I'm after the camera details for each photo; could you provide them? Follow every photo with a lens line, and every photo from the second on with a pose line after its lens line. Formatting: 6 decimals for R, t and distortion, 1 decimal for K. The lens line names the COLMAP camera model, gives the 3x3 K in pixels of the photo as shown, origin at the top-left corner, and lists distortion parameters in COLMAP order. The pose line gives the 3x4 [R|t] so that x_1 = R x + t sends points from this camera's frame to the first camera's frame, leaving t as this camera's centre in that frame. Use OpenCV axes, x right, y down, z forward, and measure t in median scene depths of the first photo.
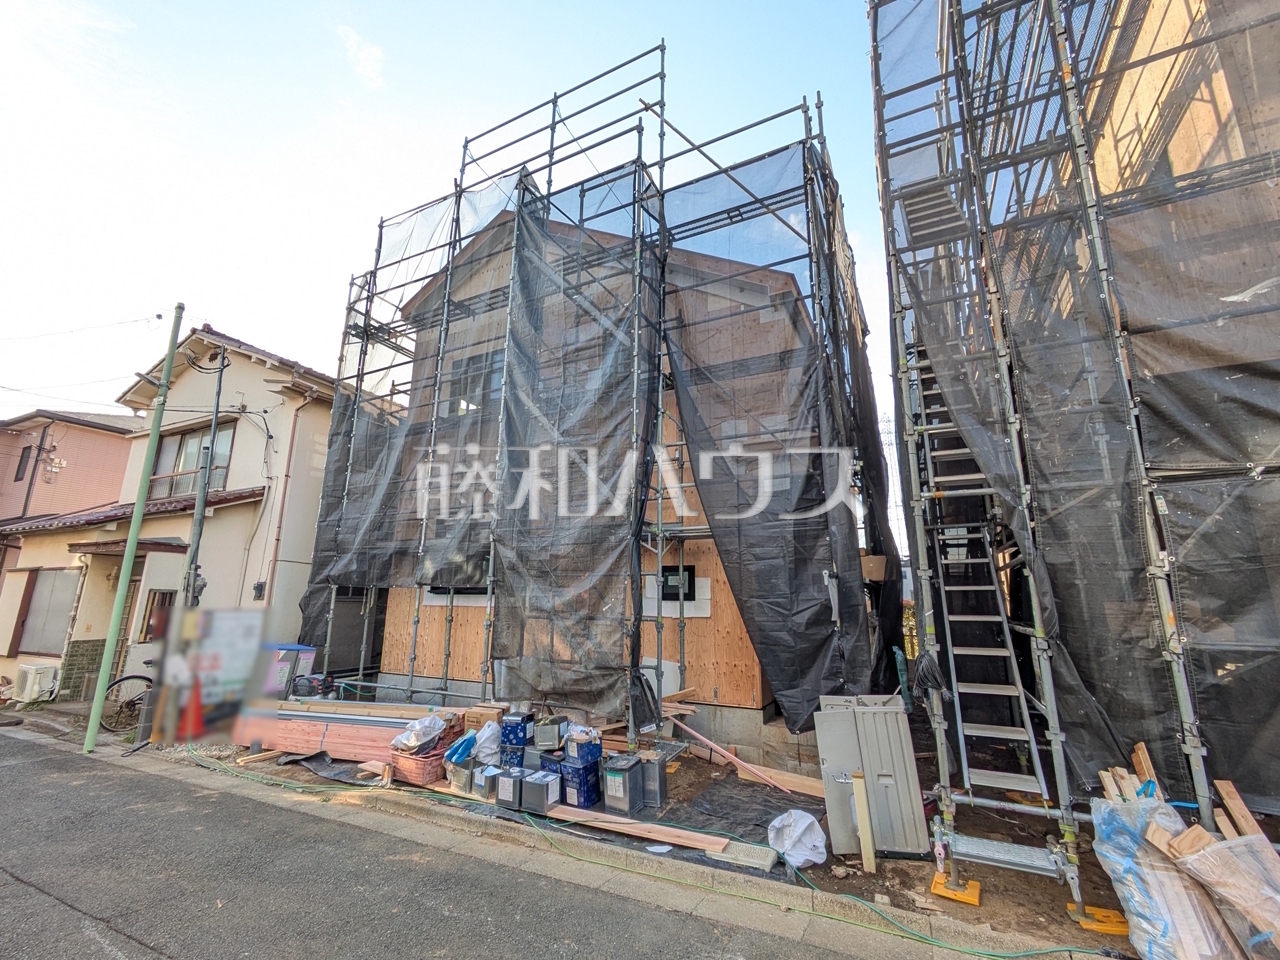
lens RADIAL K [[547.6, 0, 638.7], [0, 547.6, 478.7], [0, 0, 1]] dist [0.001712, 0.000618]
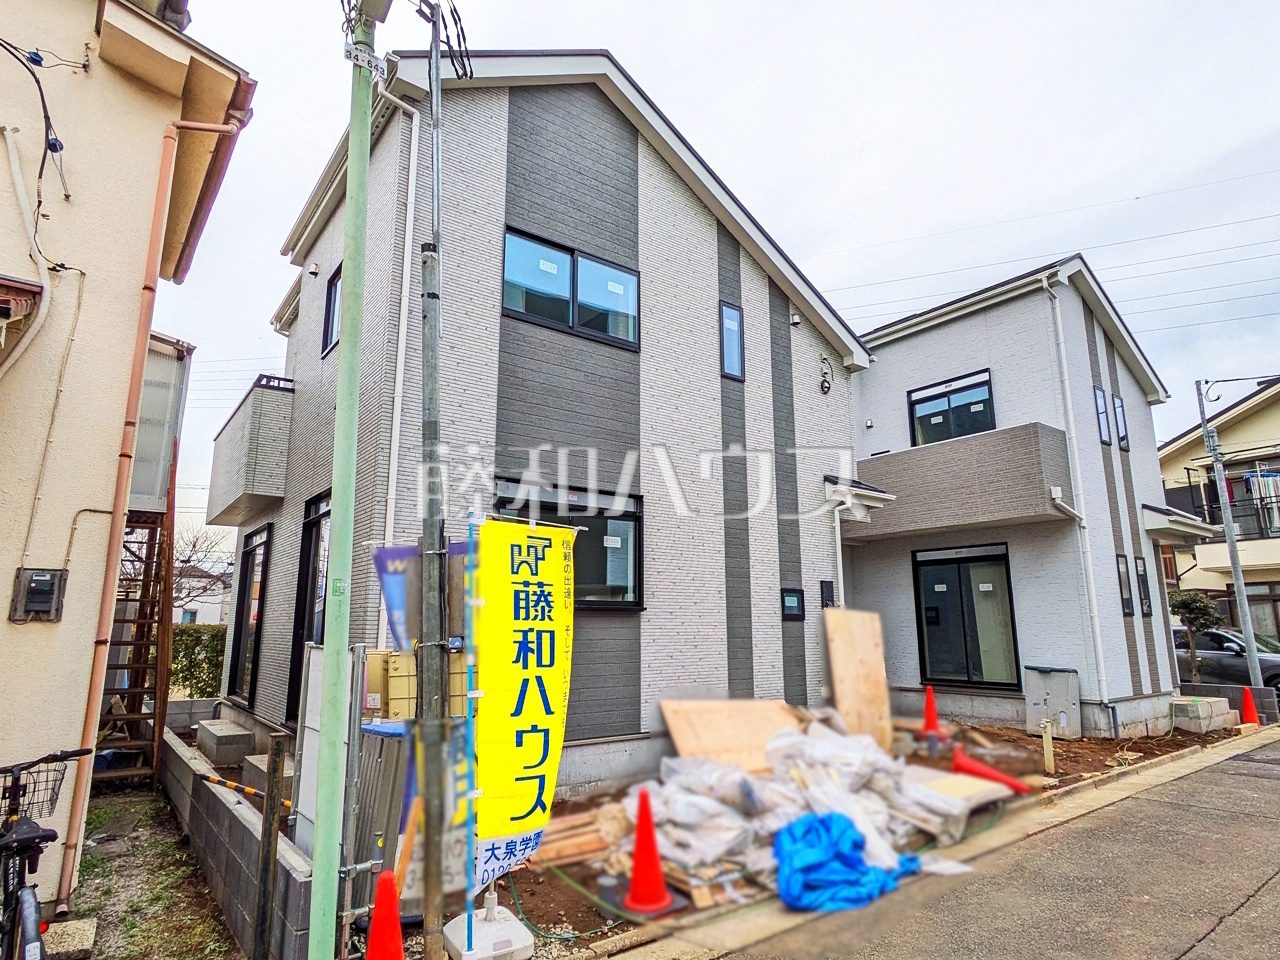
lens RADIAL K [[727.6, 0, 636.4], [0, 727.6, 480.9], [0, 0, 1]] dist [-0.001022, -0.000232]
pose [[0.435739, 0.168664, 0.884129, -1.141714], [-0.191995, 0.977095, -0.091775, 0.129023], [-0.879357, -0.129759, 0.458141, 0.583934]]
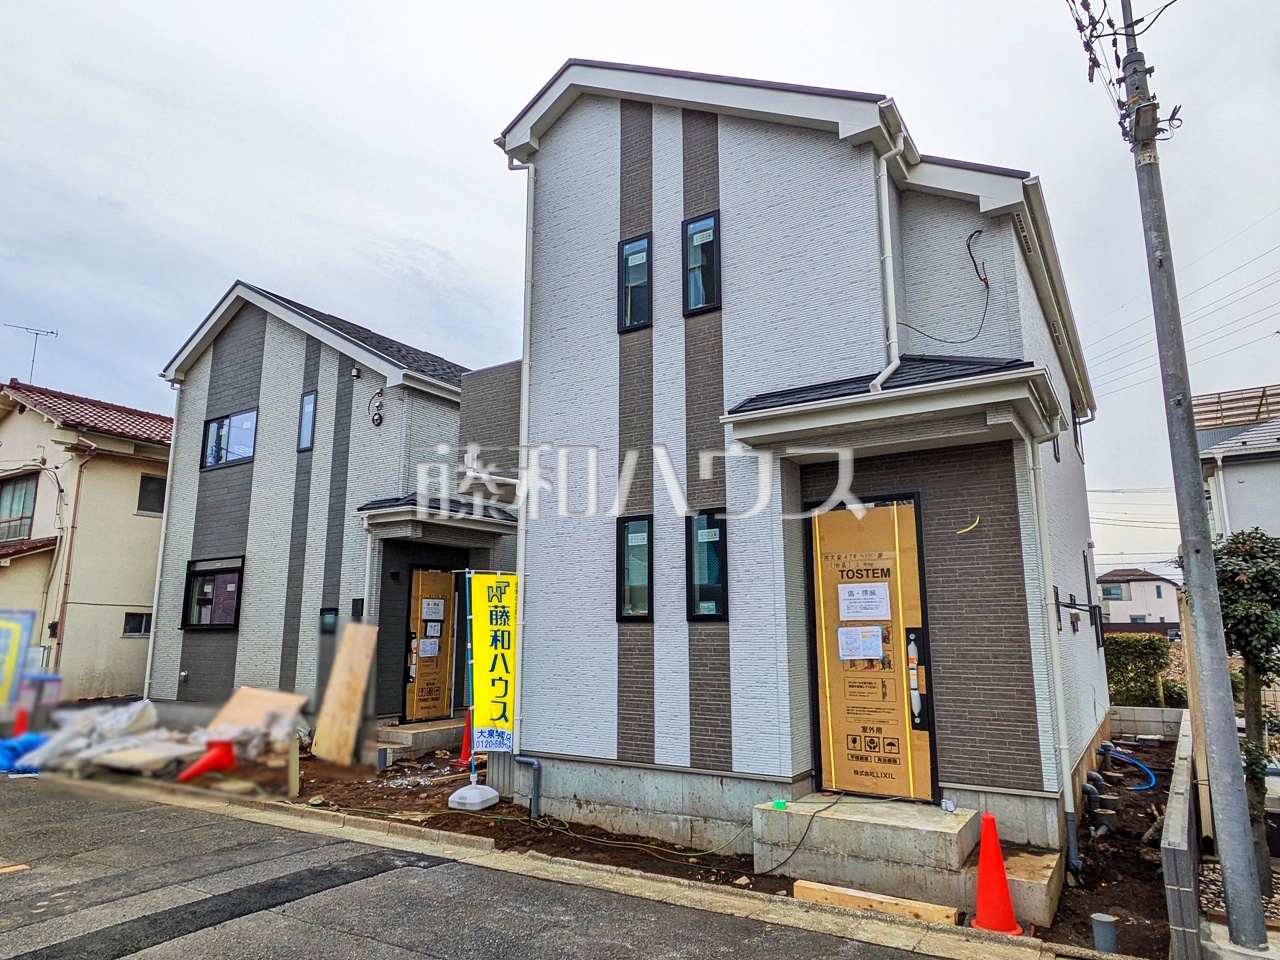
lens RADIAL K [[786.2, 0, 641.0], [0, 786.2, 488.3], [0, 0, 1]] dist [-0.003821, 0.001176]
pose [[0.995295, -0.028718, -0.092537, 0.830387], [0.032101, 0.998862, 0.035273, -0.130166], [0.091418, -0.038078, 0.995084, -0.608139]]
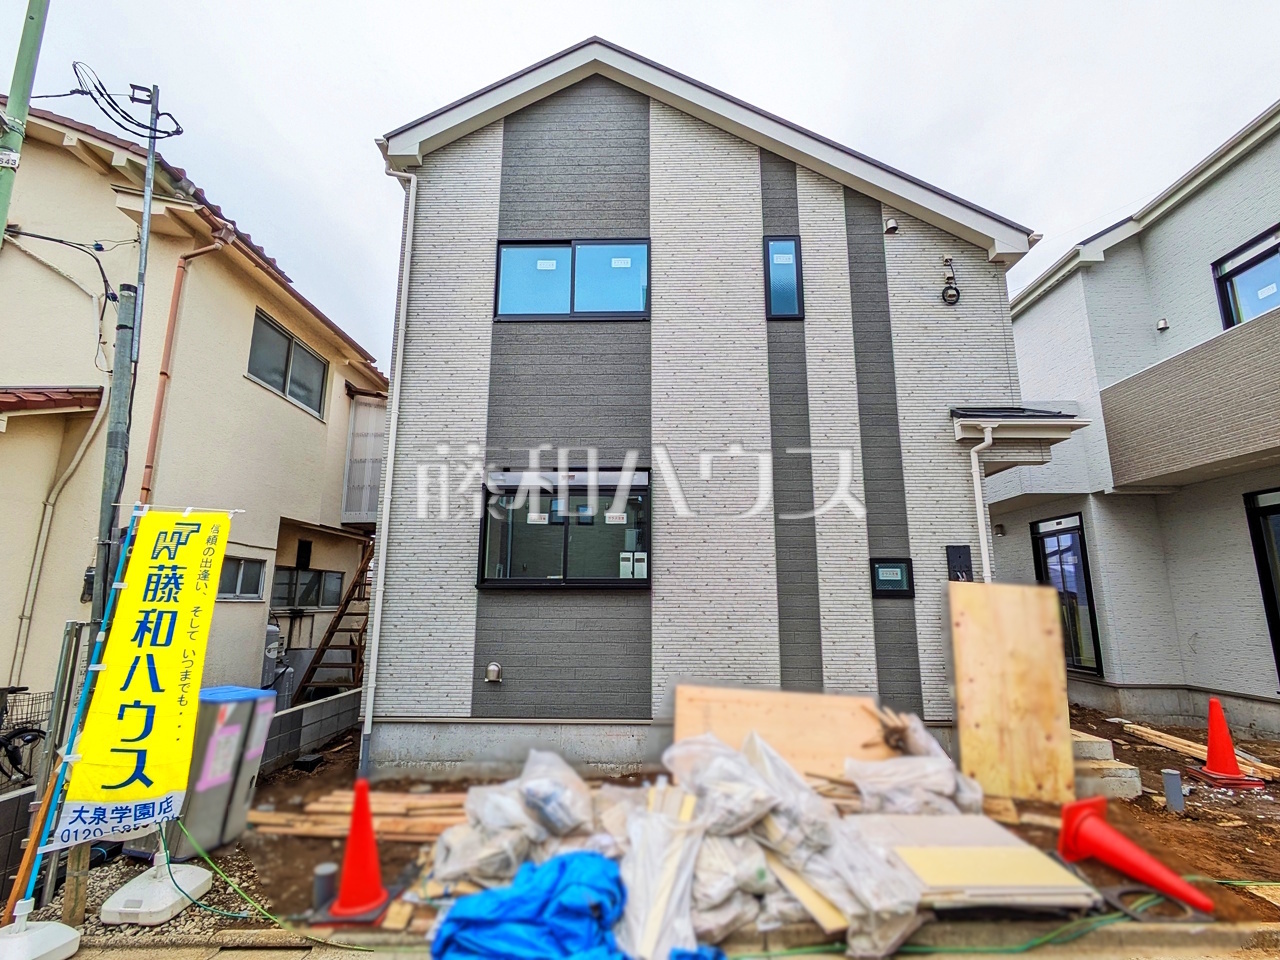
lens RADIAL K [[610.0, 0, 640.0], [0, 610.0, 480.0], [0, 0, 1]] dist [-0.000624, 0.001068]
pose [[0.899370, 0.078542, 0.430075, -0.586553], [-0.090258, 0.995895, 0.006871, 0.065641], [-0.427770, -0.044998, 0.902767, 0.307964]]
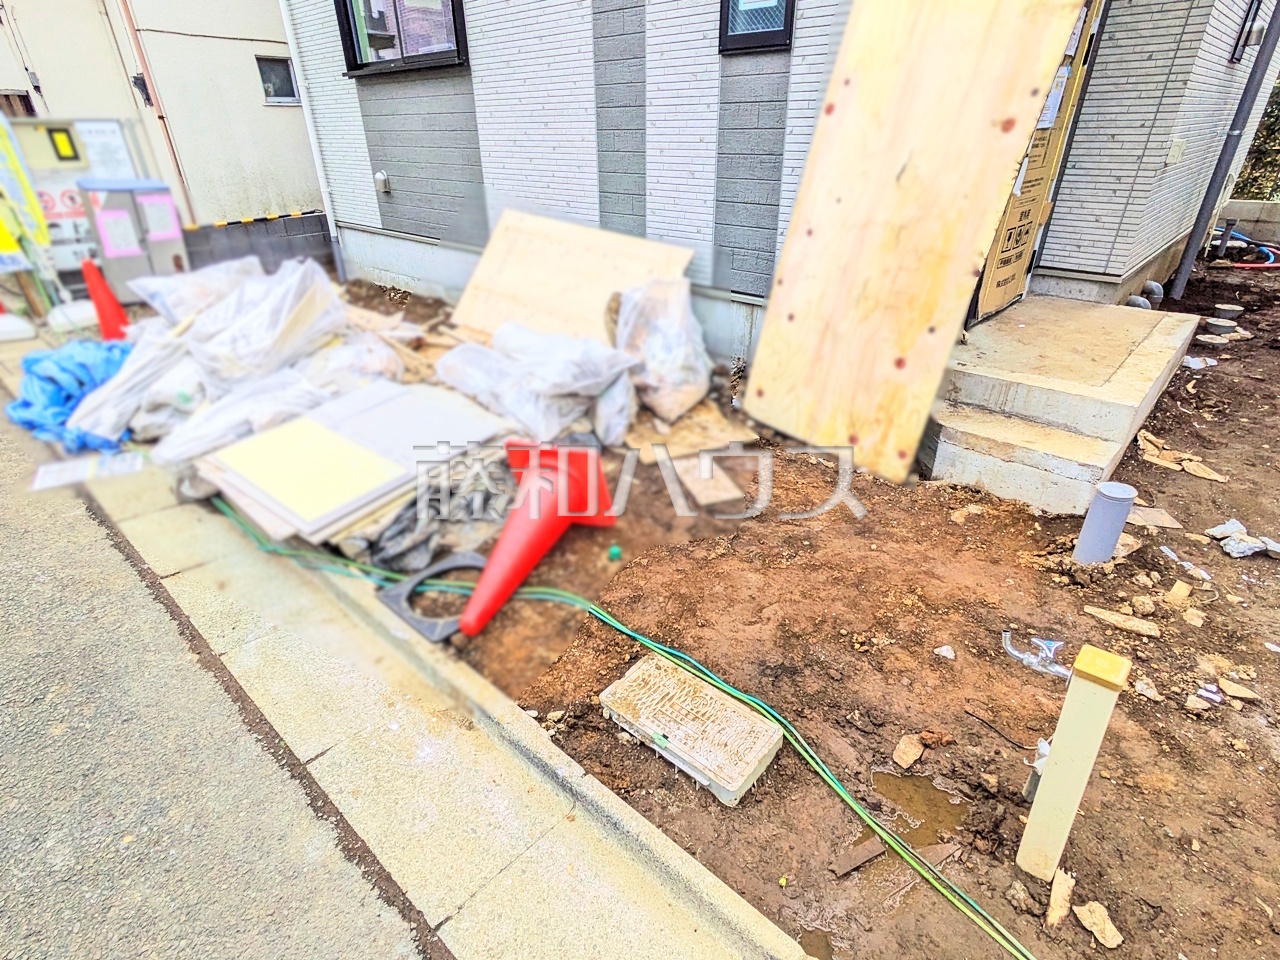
lens RADIAL K [[658.1, 0, 634.9], [0, 658.1, 482.4], [0, 0, 1]] dist [-0.000272, 0.001034]
pose [[0.959523, 0.114656, -0.257233, 0.126027], [0.084311, 0.754542, 0.650814, 0.121060], [0.268713, -0.646158, 0.714334, 0.379905]]
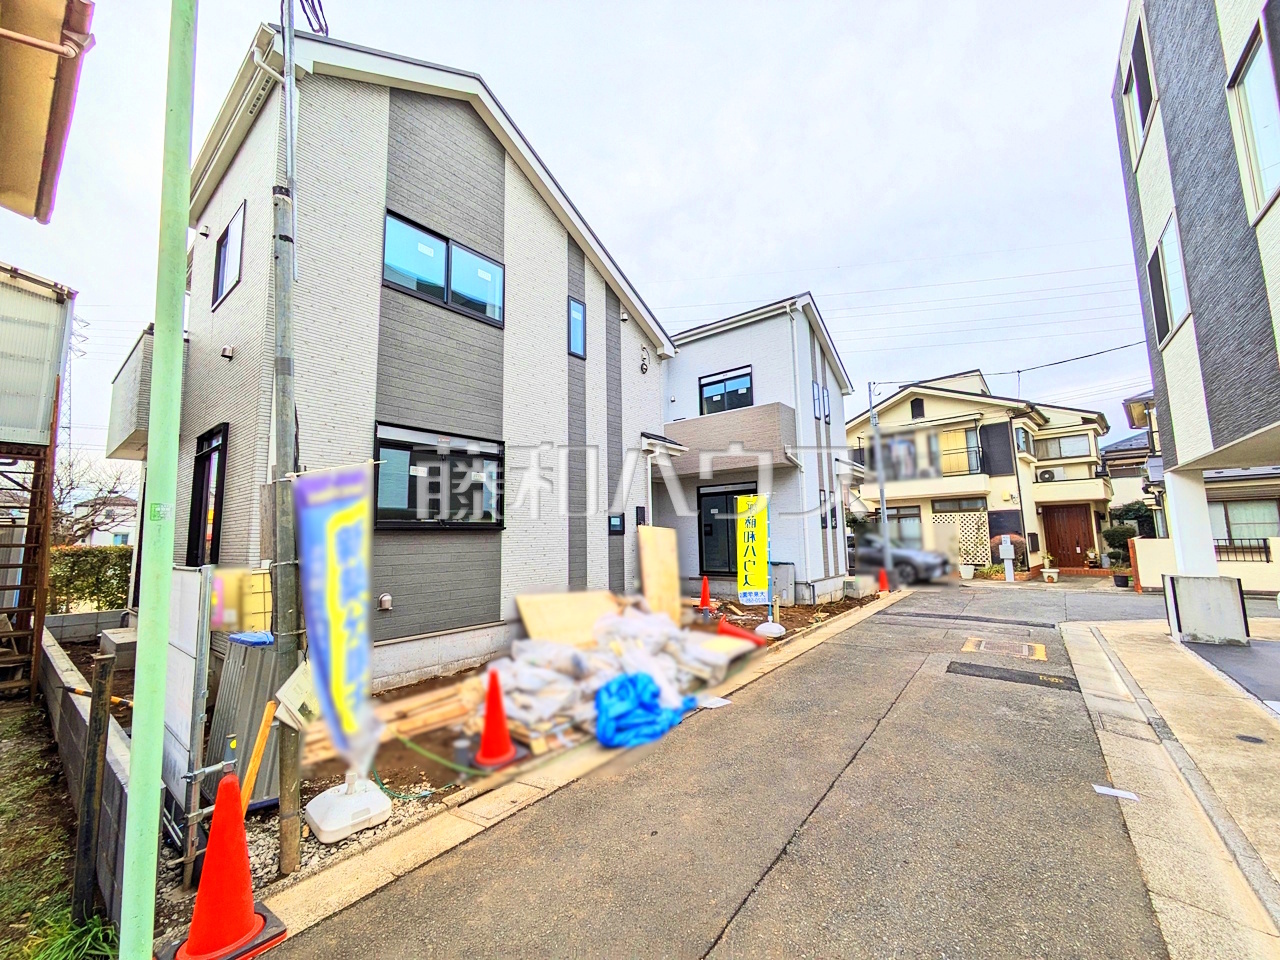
lens RADIAL K [[504.0, 0, 638.2], [0, 504.0, 478.9], [0, 0, 1]] dist [0.001203, 0.000525]
pose [[0.203244, 0.101192, 0.973885, -1.067052], [-0.193634, 0.979155, -0.061330, 0.129598], [-0.959791, -0.176112, 0.218601, 0.596093]]
